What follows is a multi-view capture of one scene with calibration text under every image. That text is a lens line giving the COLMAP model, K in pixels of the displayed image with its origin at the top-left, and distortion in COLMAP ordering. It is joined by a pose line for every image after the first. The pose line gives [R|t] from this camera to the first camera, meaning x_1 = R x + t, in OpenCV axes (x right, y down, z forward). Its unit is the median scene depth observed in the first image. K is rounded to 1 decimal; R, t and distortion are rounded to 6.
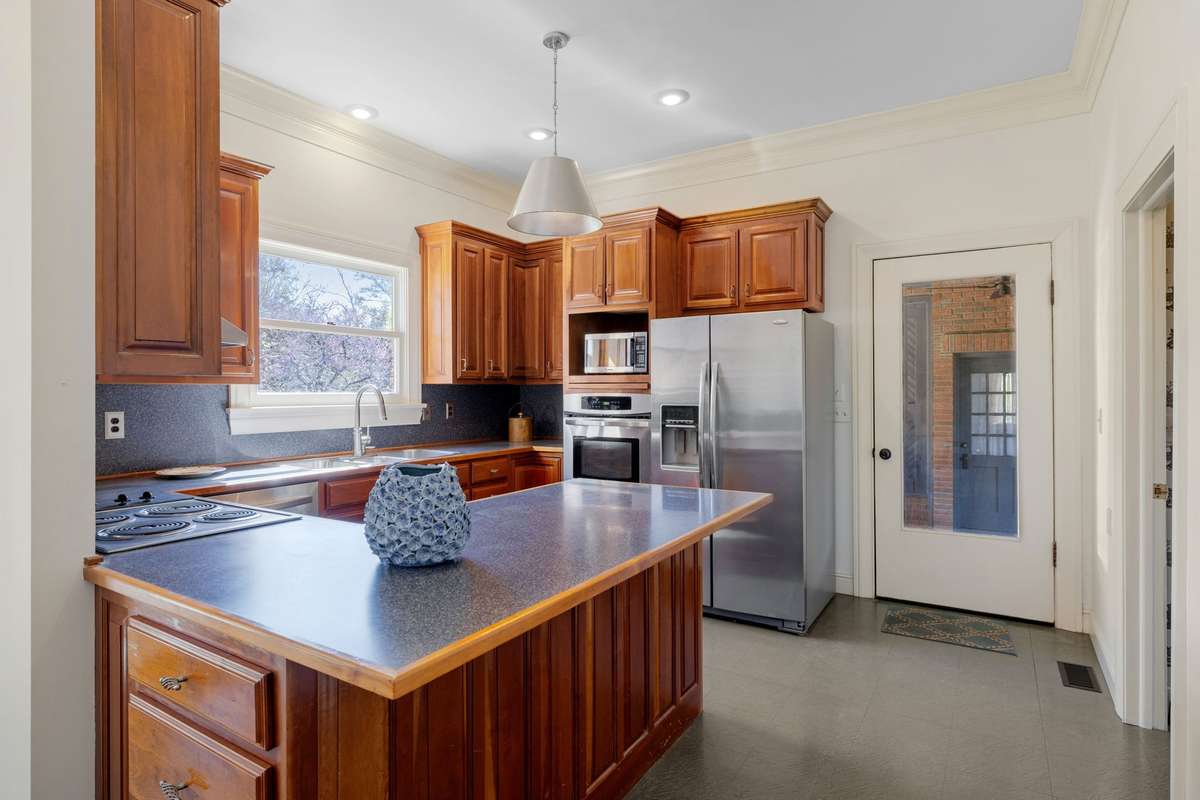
lens RADIAL K [[628.5, 0, 601.1], [0, 628.5, 393.0], [0, 0, 1]] dist [0.000523, 0.000015]
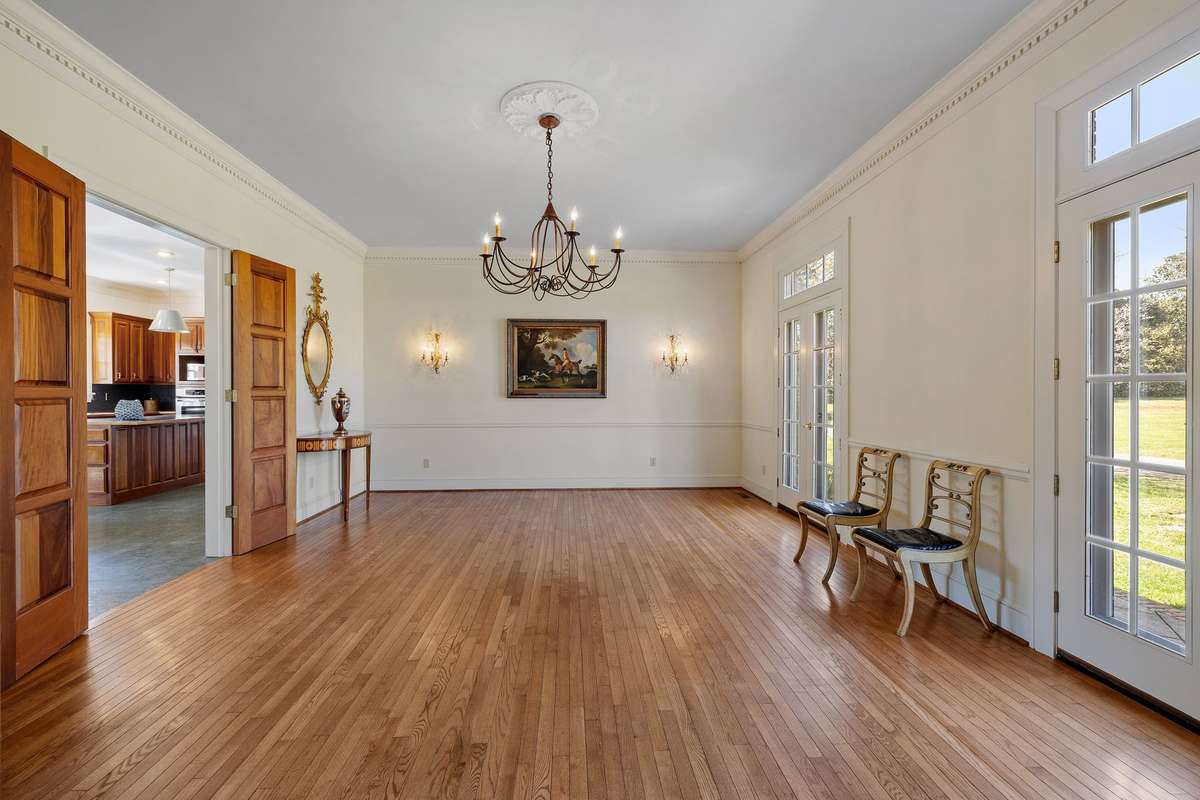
lens RADIAL K [[505.0, 0, 594.1], [0, 505.0, 395.1], [0, 0, 1]] dist [-0.001864, 0.001002]
pose [[0.819557, -0.000483, 0.572998, 0.141359], [0.001217, 0.999999, -0.000897, 0.028916], [-0.572997, 0.001432, 0.819556, -1.450897]]
